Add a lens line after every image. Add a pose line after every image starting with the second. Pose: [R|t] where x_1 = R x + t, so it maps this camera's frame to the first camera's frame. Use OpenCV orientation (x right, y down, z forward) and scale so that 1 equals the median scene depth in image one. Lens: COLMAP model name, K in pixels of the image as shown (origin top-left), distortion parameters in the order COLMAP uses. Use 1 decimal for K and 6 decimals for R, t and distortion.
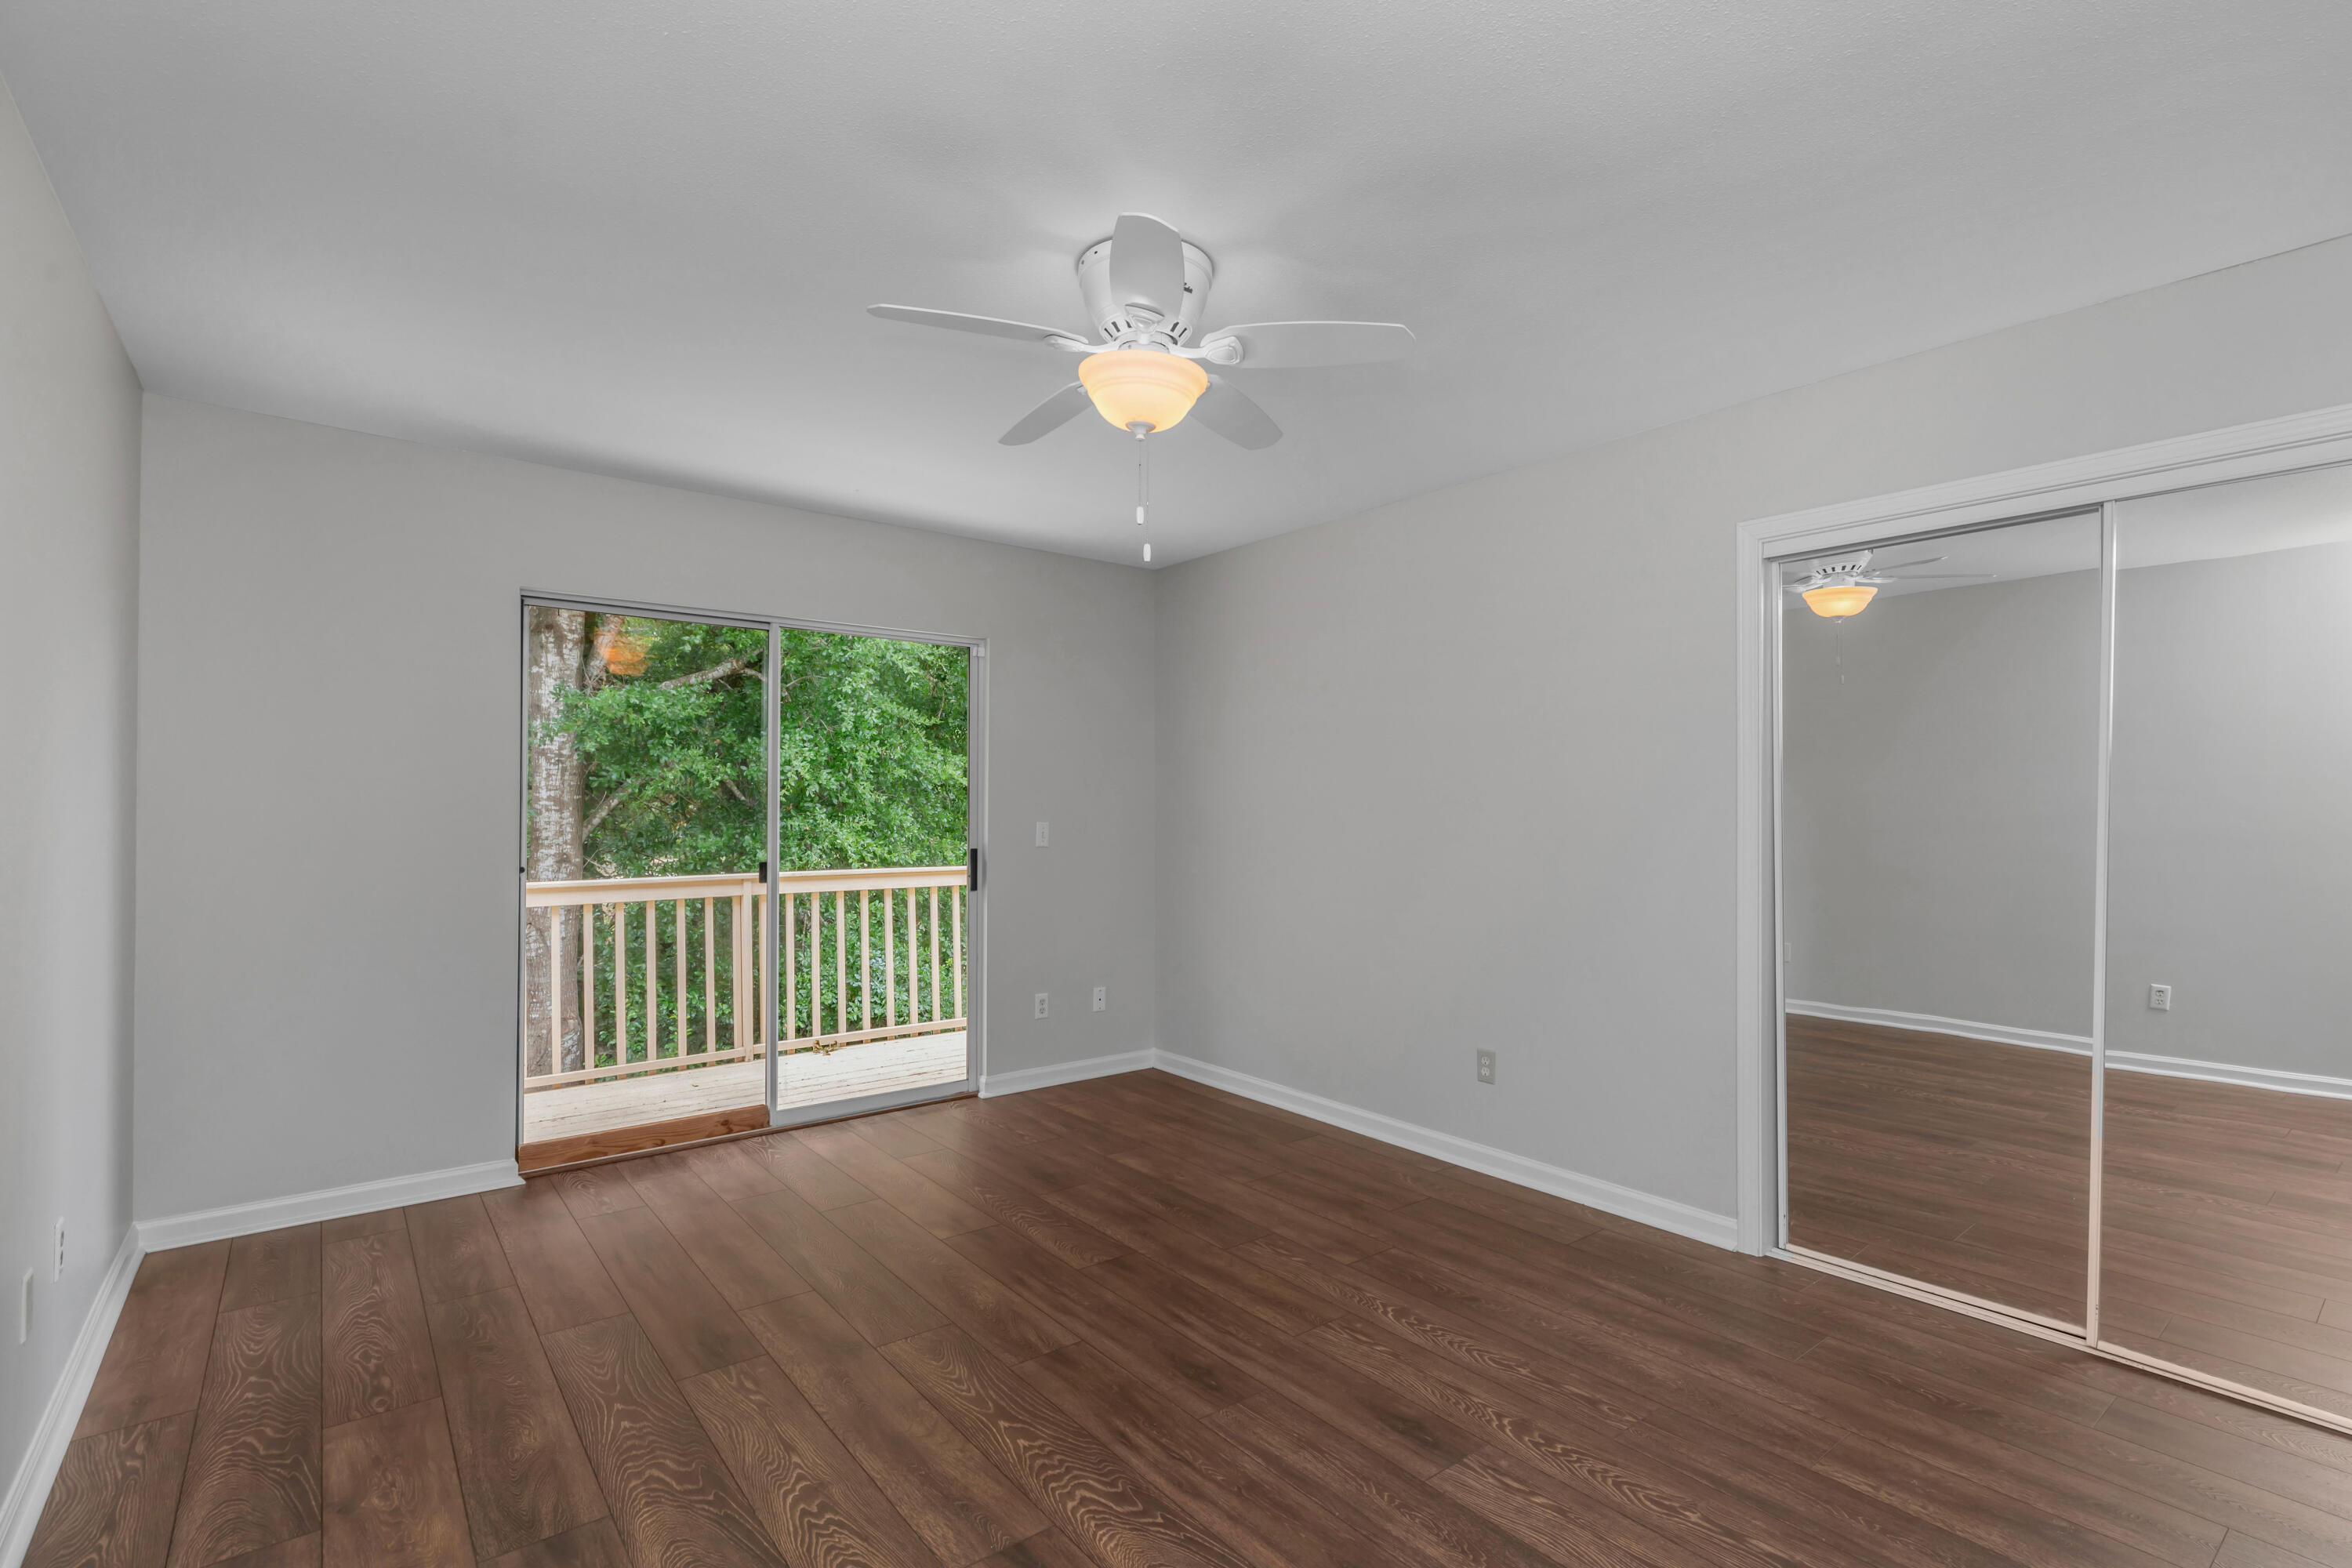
lens RADIAL K [[1092.3, 0, 1186.1], [0, 1092.3, 813.9], [0, 0, 1]] dist [0.003713, -0.000017]
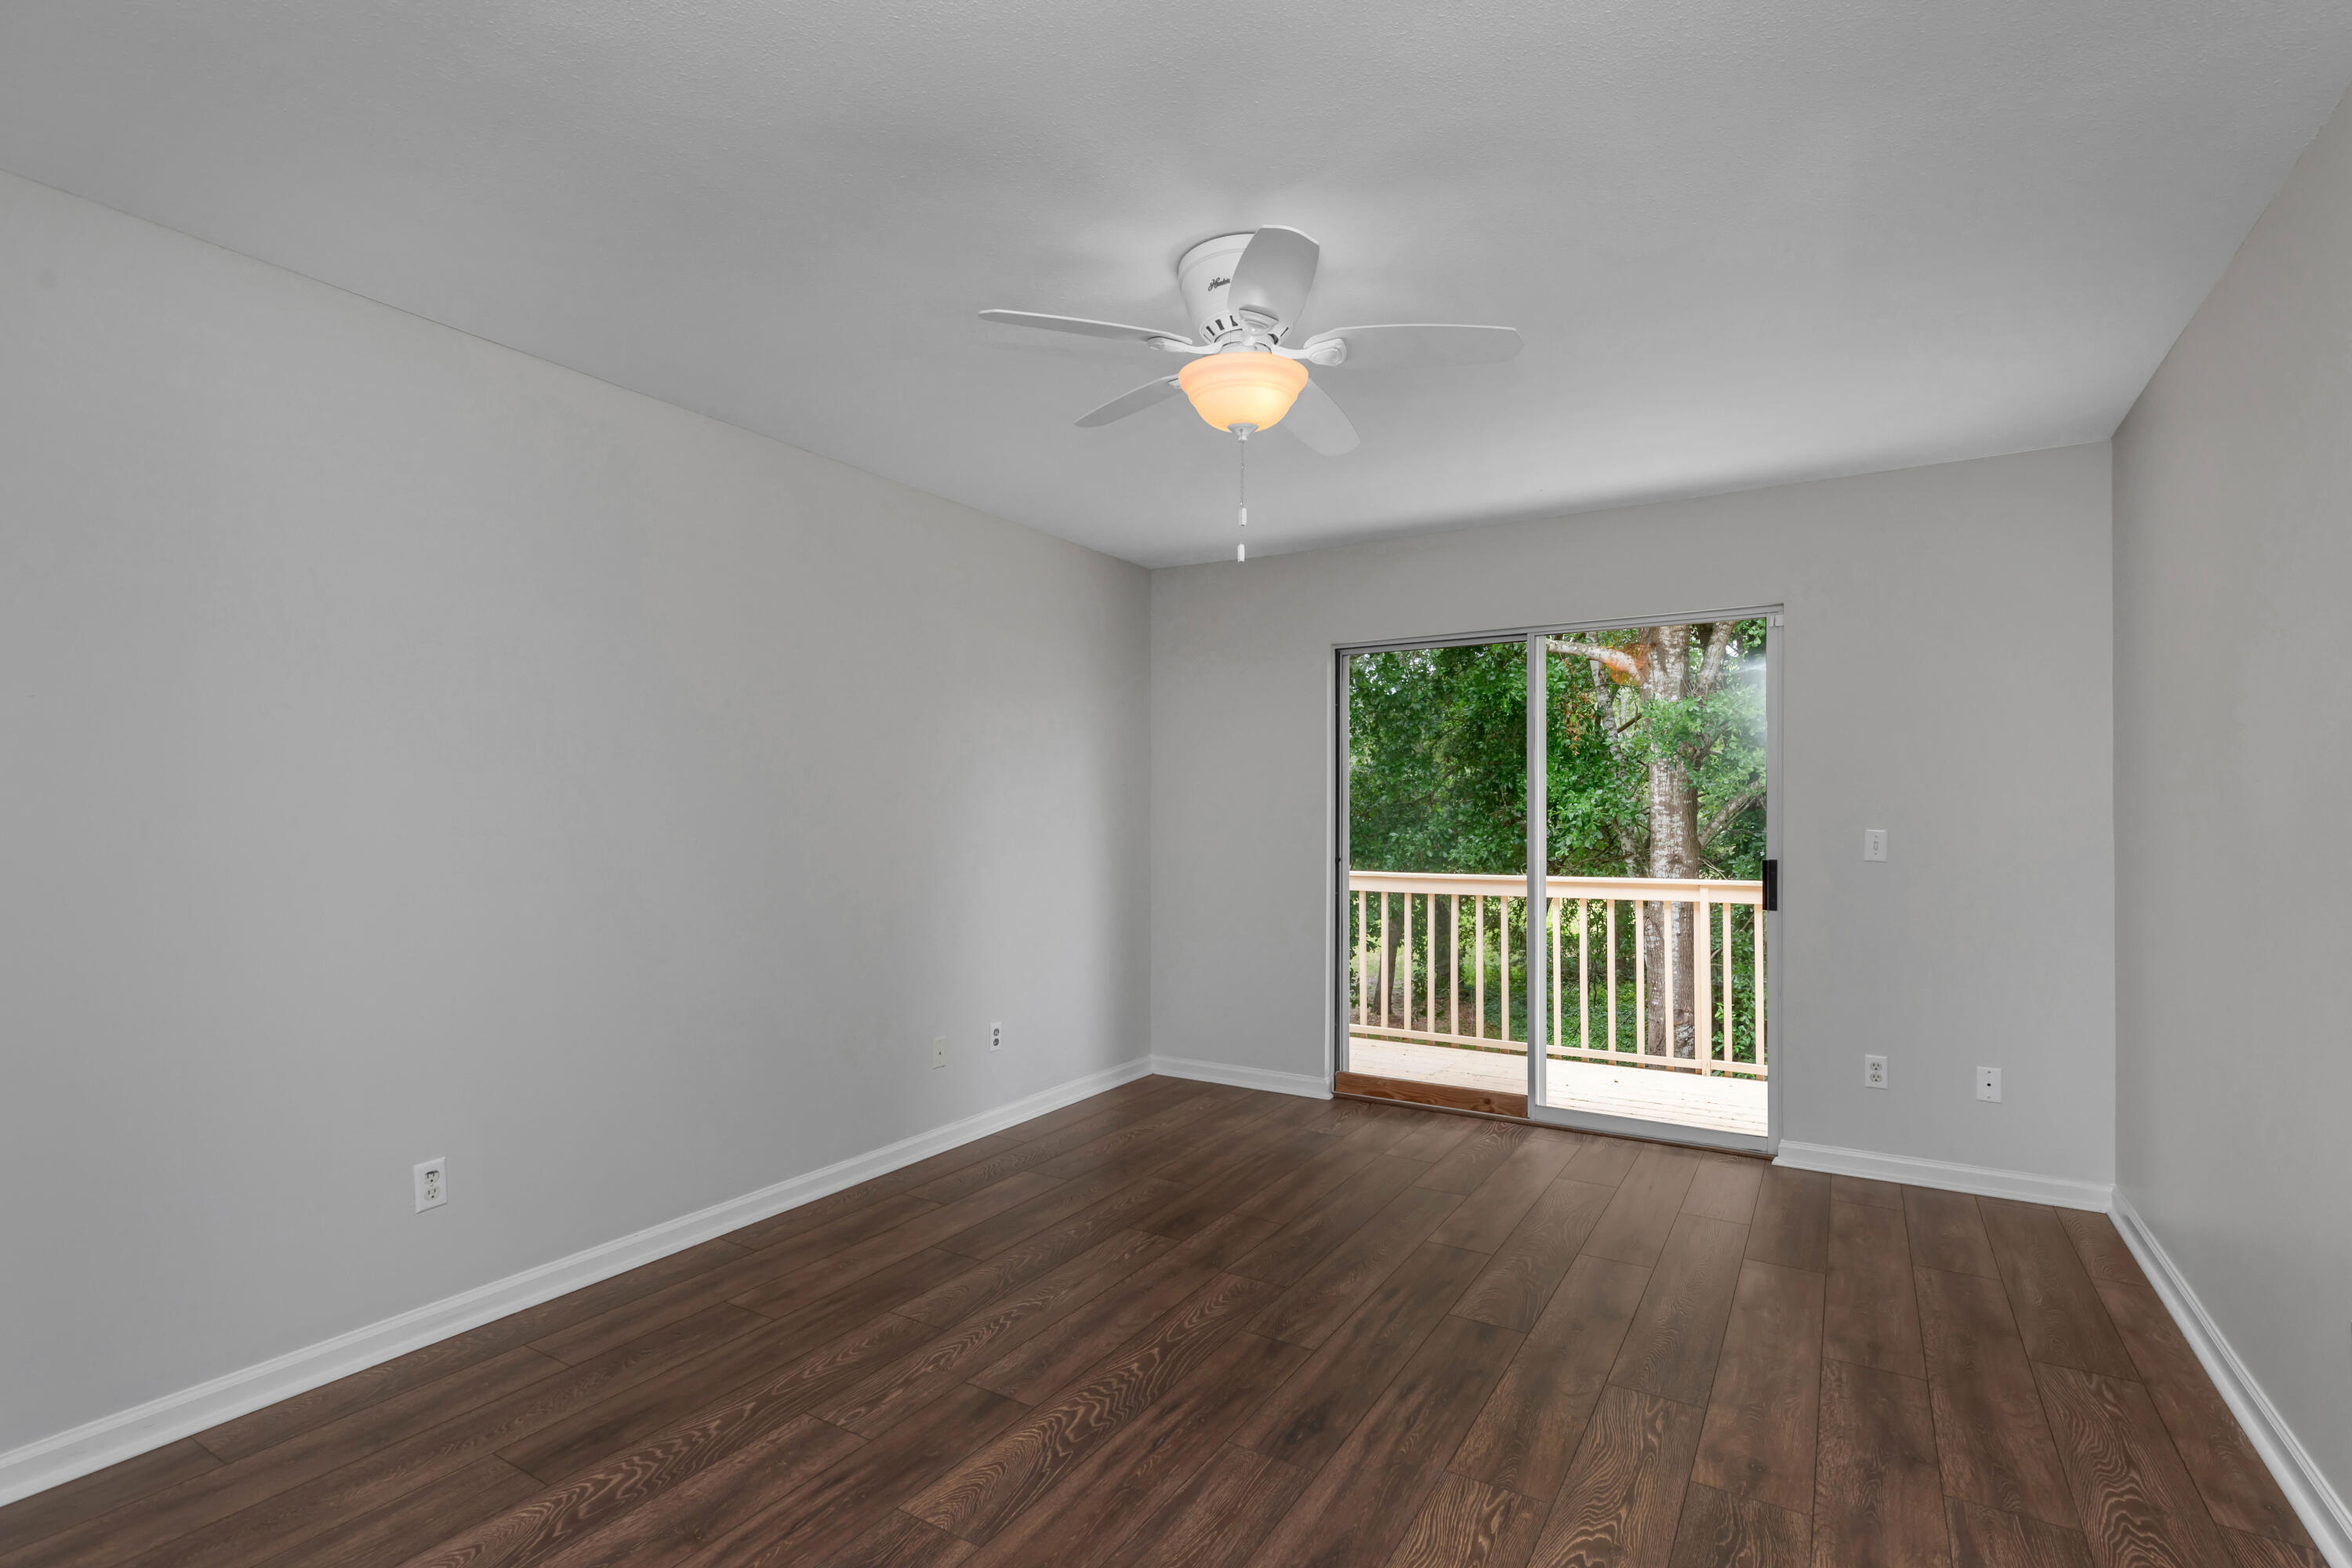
lens RADIAL K [[1092.3, 0, 1186.1], [0, 1092.3, 813.9], [0, 0, 1]] dist [0.003713, -0.000017]
pose [[0.348233, -0.000410, -0.937408, 0.530375], [-0.003457, 0.999993, -0.001721, -0.000472], [0.937402, 0.003840, 0.348229, 0.366044]]
